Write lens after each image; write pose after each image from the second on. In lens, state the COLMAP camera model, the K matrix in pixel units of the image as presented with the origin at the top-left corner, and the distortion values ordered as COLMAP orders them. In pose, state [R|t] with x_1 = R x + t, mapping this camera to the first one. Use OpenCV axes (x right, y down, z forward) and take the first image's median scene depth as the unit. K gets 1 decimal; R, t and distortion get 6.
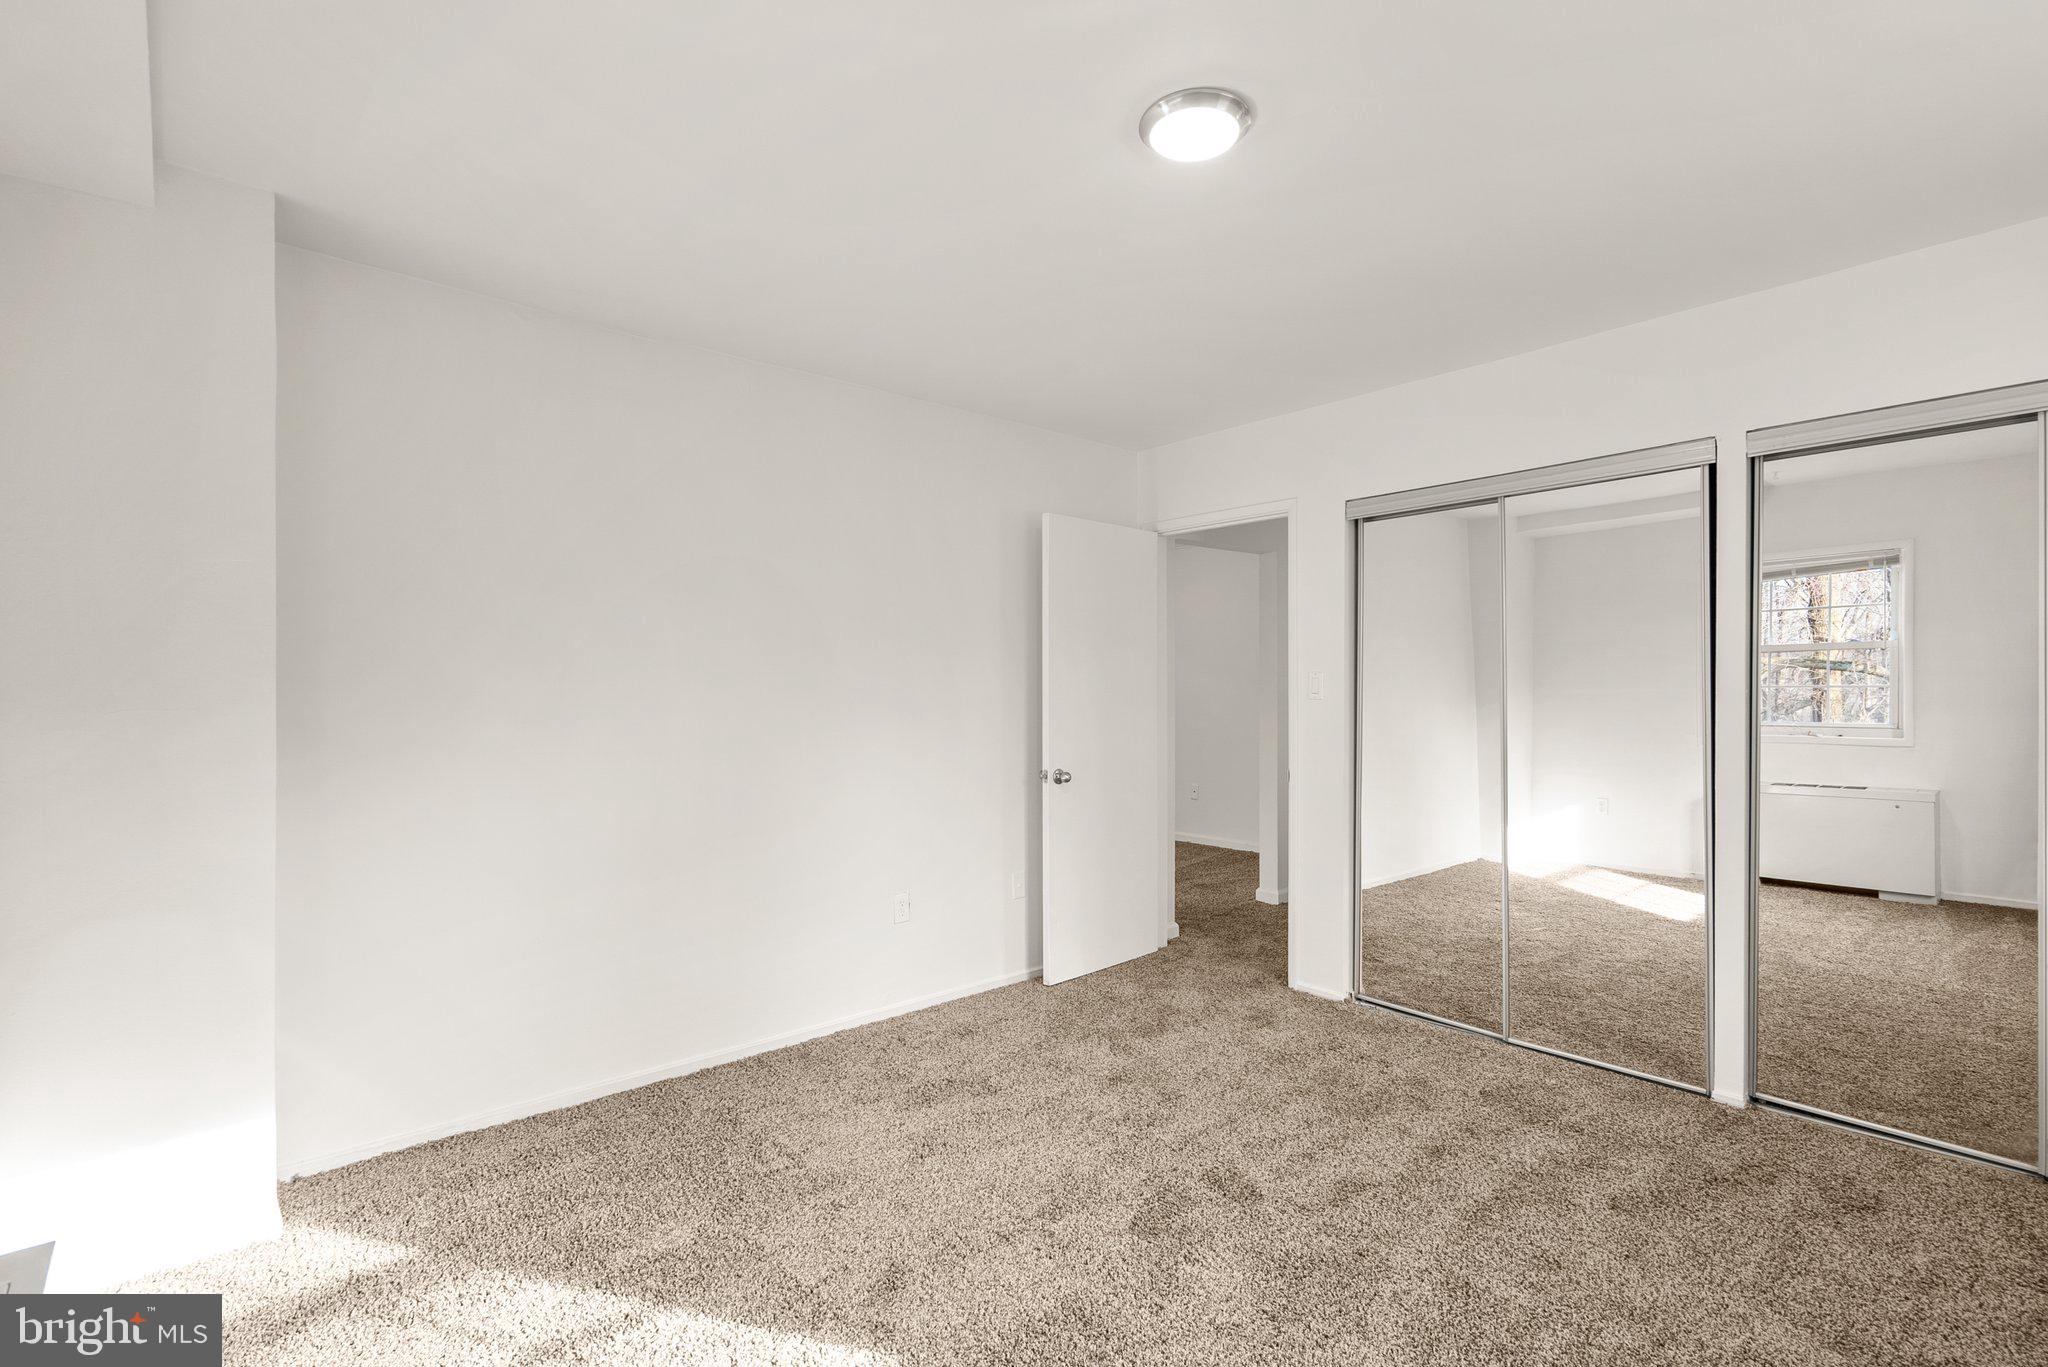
lens RADIAL K [[955.0, 0, 1015.6], [0, 955.0, 674.8], [0, 0, 1]] dist [-0.002752, -0.000573]
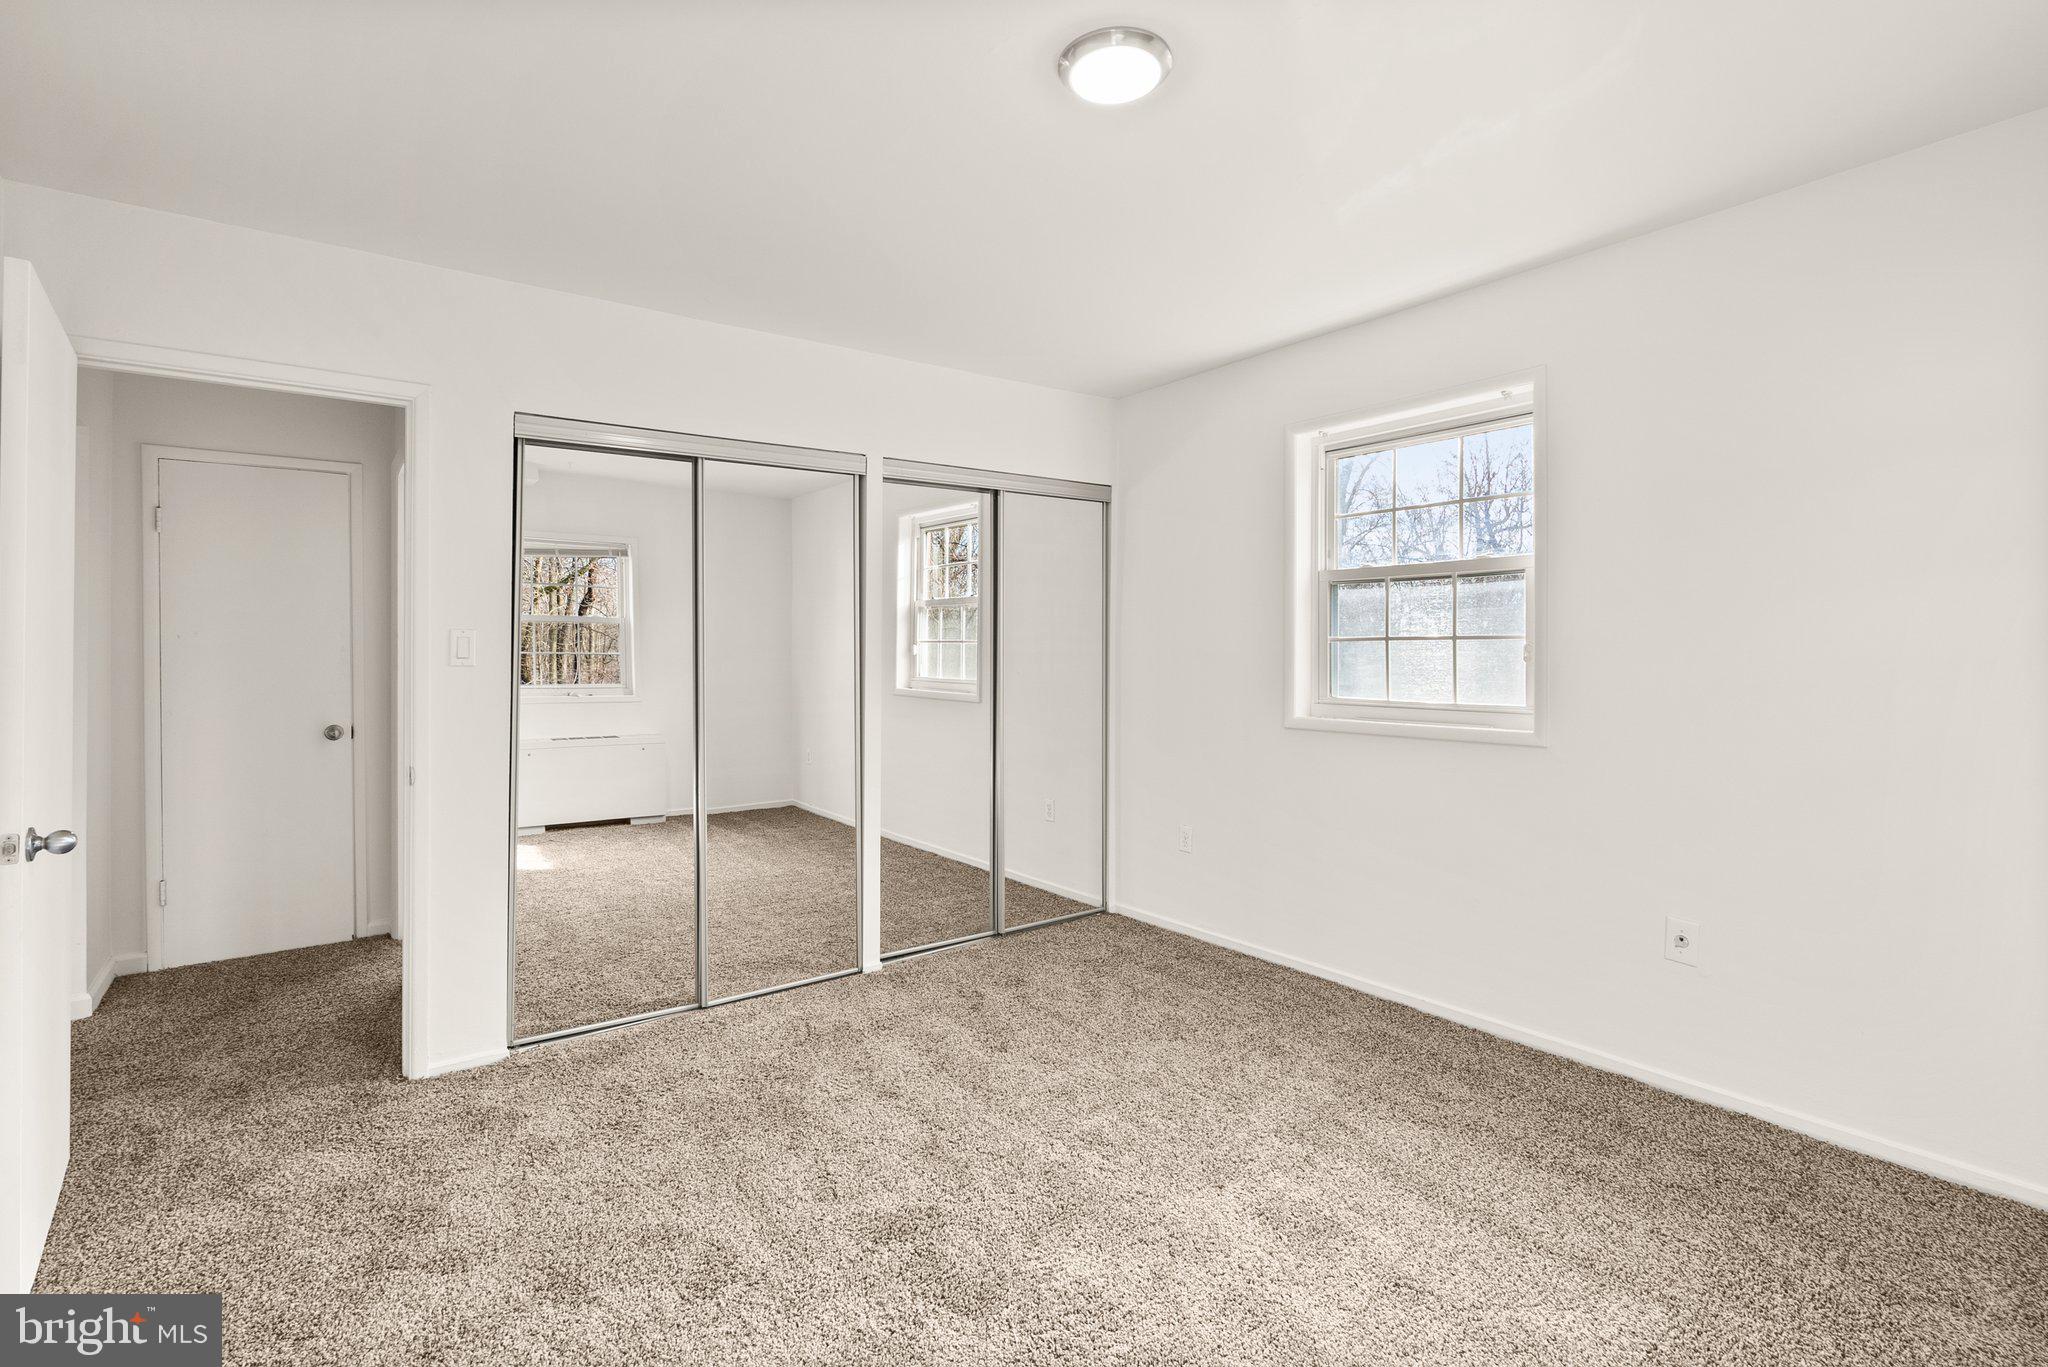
lens RADIAL K [[955.0, 0, 1015.6], [0, 955.0, 674.8], [0, 0, 1]] dist [-0.002752, -0.000573]
pose [[0.058304, -0.025563, 0.997972, -0.438148], [-0.012236, 0.999579, 0.026319, 0.005914], [-0.998224, -0.013745, 0.057966, 0.598237]]
